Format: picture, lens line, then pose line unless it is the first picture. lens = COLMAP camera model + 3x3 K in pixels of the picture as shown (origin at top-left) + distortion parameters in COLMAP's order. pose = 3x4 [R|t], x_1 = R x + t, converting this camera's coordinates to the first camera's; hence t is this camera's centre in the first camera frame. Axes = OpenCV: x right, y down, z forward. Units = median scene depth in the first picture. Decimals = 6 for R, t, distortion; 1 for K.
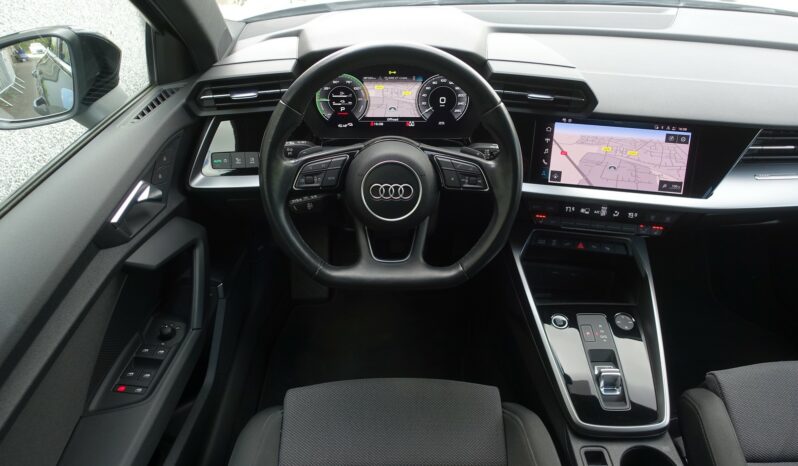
lens RADIAL K [[537.0, 0, 396.9], [0, 537.0, 229.2], [0, 0, 1]] dist [-0.022660, 0.003892]
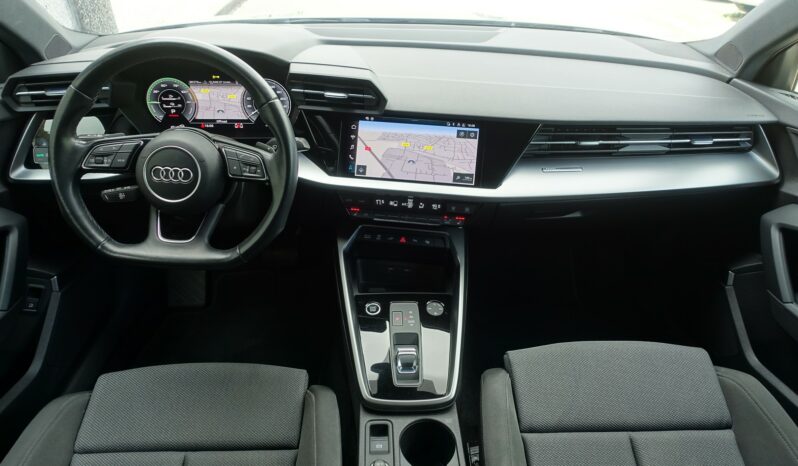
lens RADIAL K [[537.0, 0, 401.0], [0, 537.0, 230.1], [0, 0, 1]] dist [-0.022660, 0.003892]
pose [[0.999026, -0.003696, 0.043968, 0.312237], [0.006923, 0.997274, -0.073456, 0.096180], [-0.043577, 0.073689, 0.996329, -0.066236]]
